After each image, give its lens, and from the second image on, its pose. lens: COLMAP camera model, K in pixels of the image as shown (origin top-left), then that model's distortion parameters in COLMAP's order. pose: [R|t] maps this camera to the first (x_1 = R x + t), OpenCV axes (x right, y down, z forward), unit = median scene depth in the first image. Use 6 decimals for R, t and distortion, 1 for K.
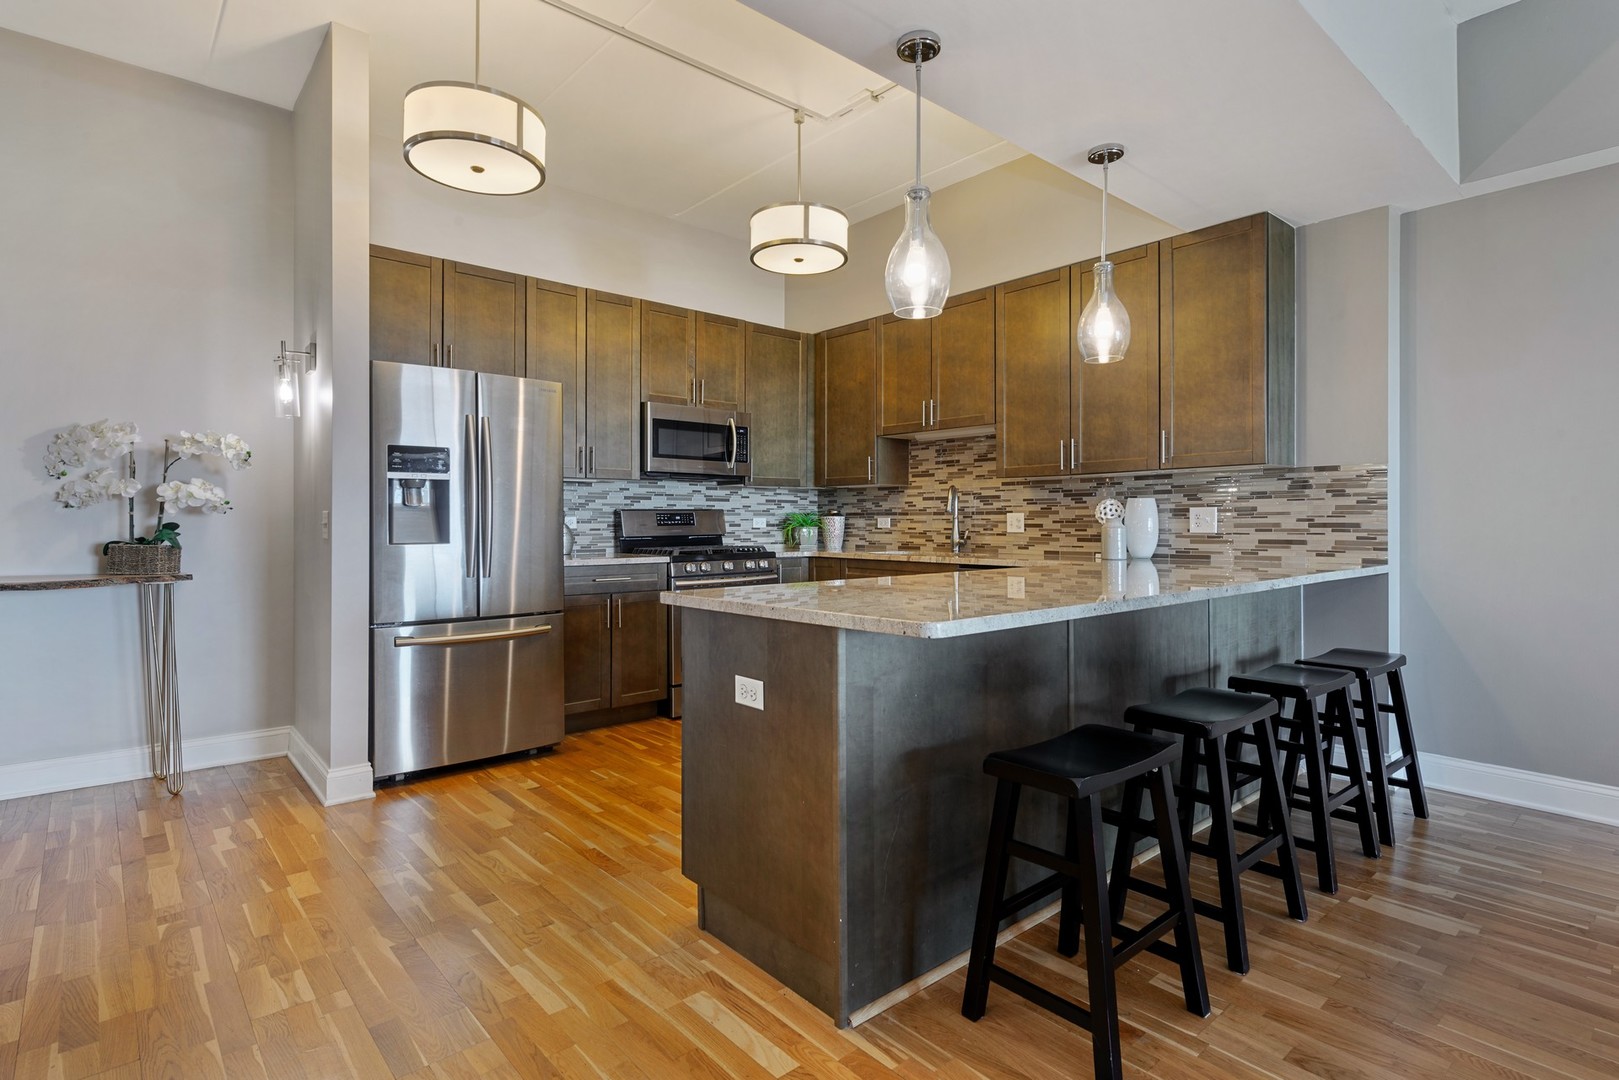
lens RADIAL K [[813.8, 0, 798.4], [0, 813.8, 520.7], [0, 0, 1]] dist [0.018002, -0.011627]
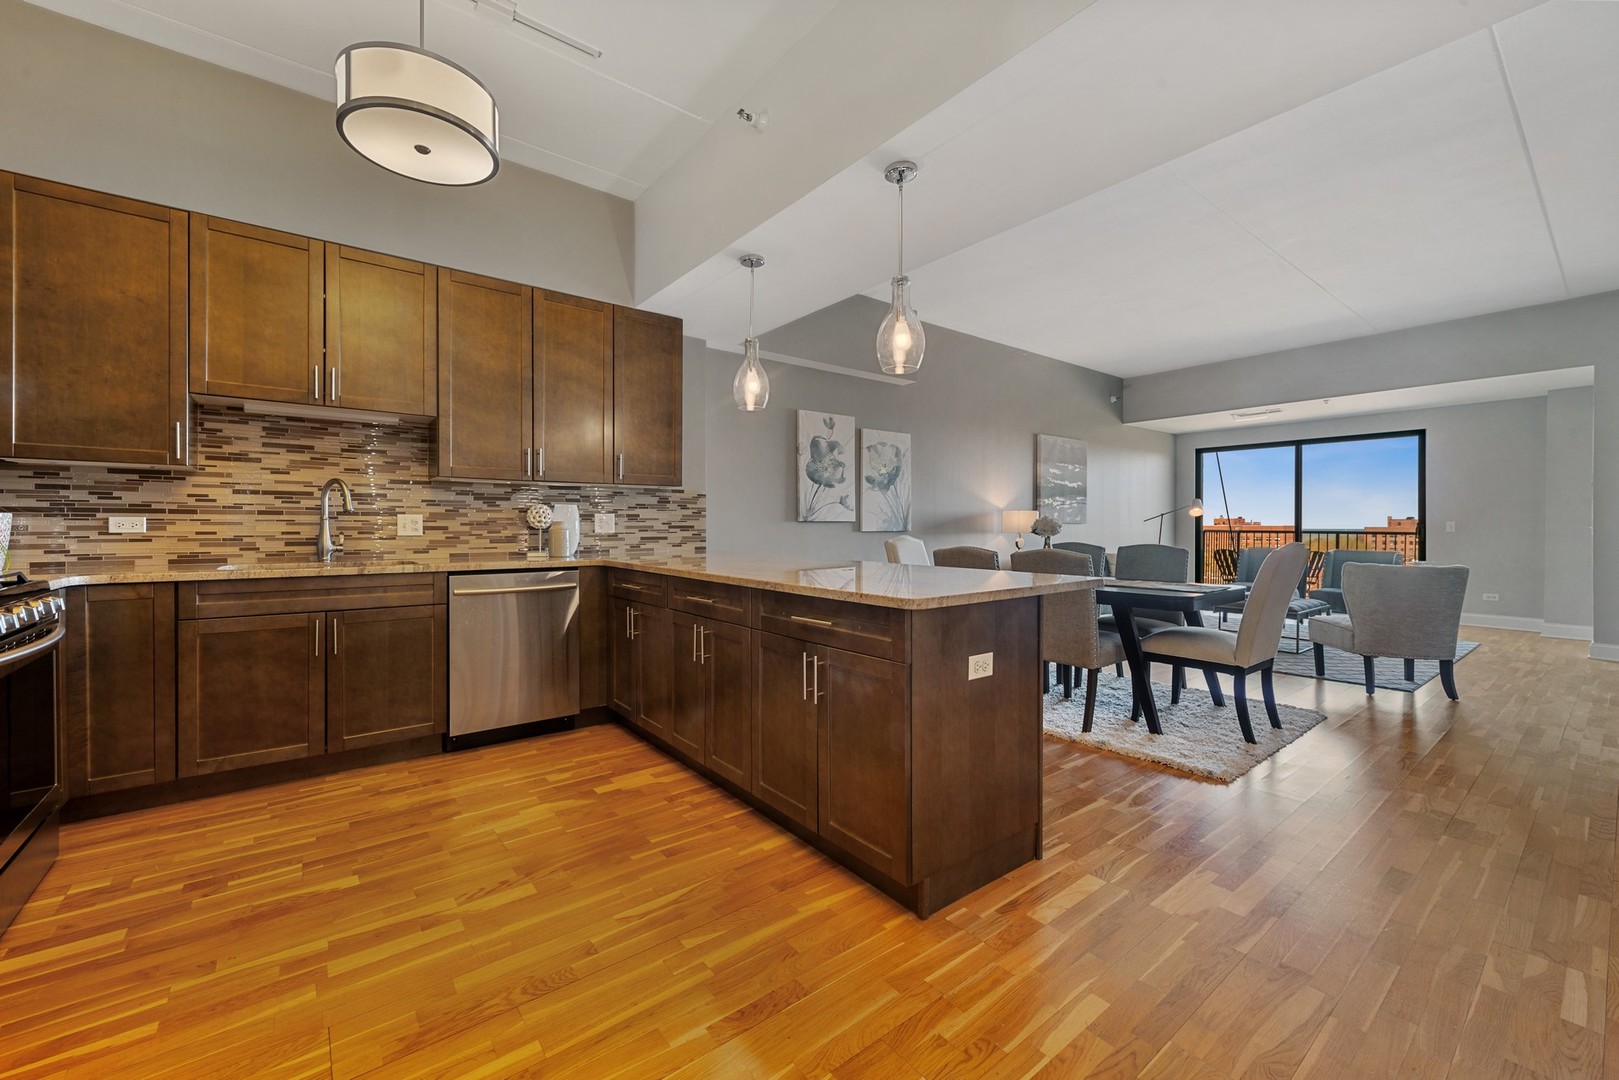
lens RADIAL K [[643.5, 0, 799.0], [0, 643.5, 528.9], [0, 0, 1]] dist [0.014046, -0.005173]
pose [[0.048524, -0.004677, 0.998811, -0.460542], [-0.003340, 0.999983, 0.004844, 0.002011], [-0.998816, -0.003571, 0.048507, 0.550346]]
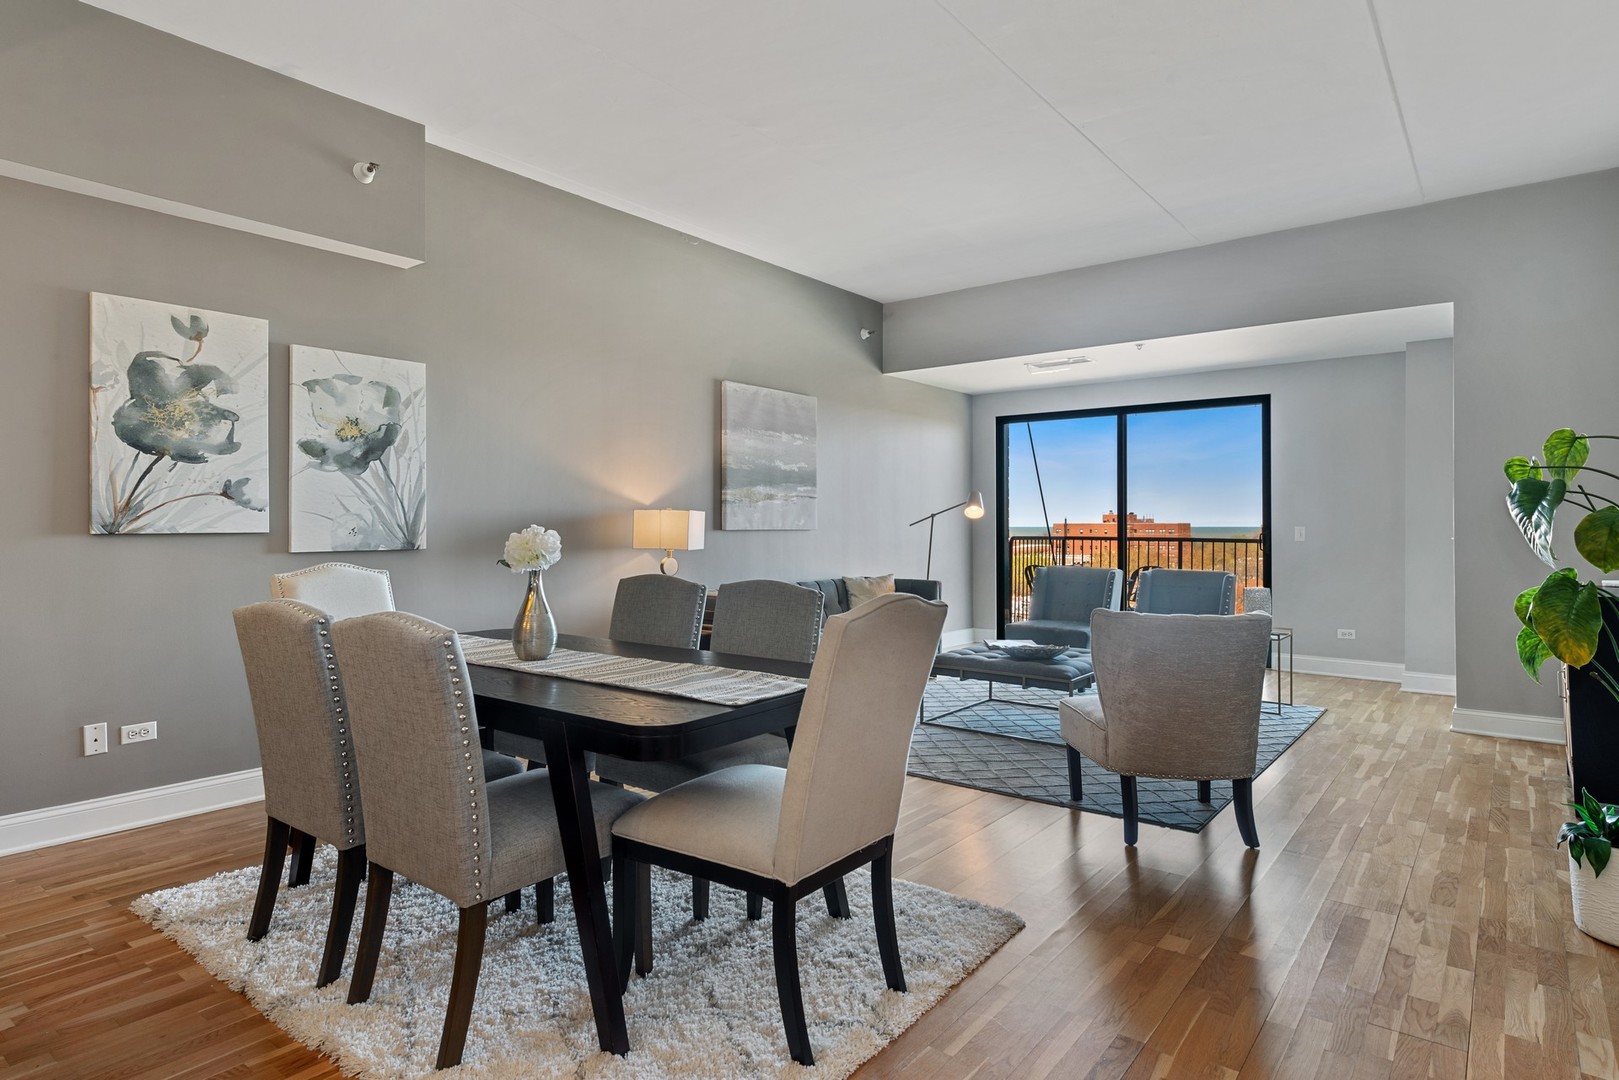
lens RADIAL K [[902.4, 0, 794.7], [0, 902.4, 521.2], [0, 0, 1]] dist [0.011061, -0.000212]
pose [[-0.190325, 0.002445, 0.981718, -0.154119], [-0.003274, 0.999990, -0.003125, -0.016204], [-0.981716, -0.003808, -0.190316, 0.177479]]
